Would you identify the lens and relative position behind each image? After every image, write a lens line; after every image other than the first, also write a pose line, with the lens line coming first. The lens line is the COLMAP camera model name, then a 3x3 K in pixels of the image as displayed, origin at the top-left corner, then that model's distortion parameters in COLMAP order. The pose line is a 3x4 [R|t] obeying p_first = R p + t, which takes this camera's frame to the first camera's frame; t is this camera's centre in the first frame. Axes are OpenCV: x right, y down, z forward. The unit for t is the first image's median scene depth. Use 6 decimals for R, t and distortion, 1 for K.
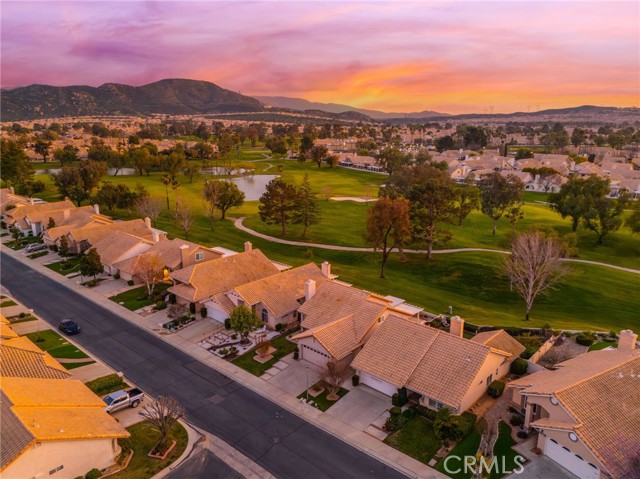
lens RADIAL K [[469.7, 0, 318.2], [0, 469.7, 239.1], [0, 0, 1]] dist [0.035344, 0.001151]
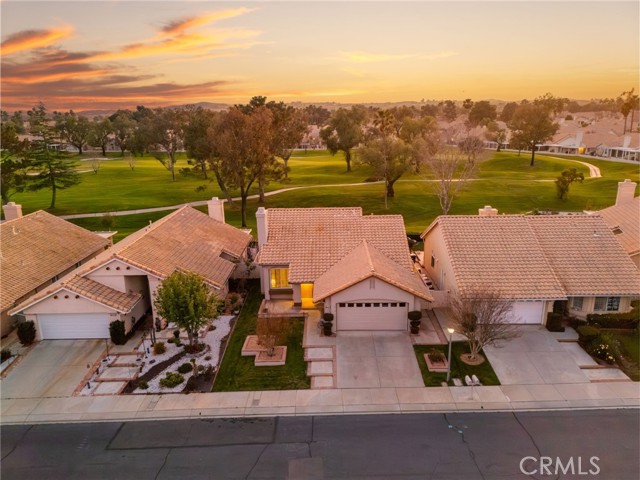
lens RADIAL K [[469.7, 0, 320.7], [0, 469.7, 239.1], [0, 0, 1]] dist [0.035344, 0.001151]
pose [[0.743891, -0.188598, 0.641138, -0.359027], [0.183051, 0.980166, 0.075938, 0.101827], [-0.642743, 0.060871, 0.763659, 0.567534]]
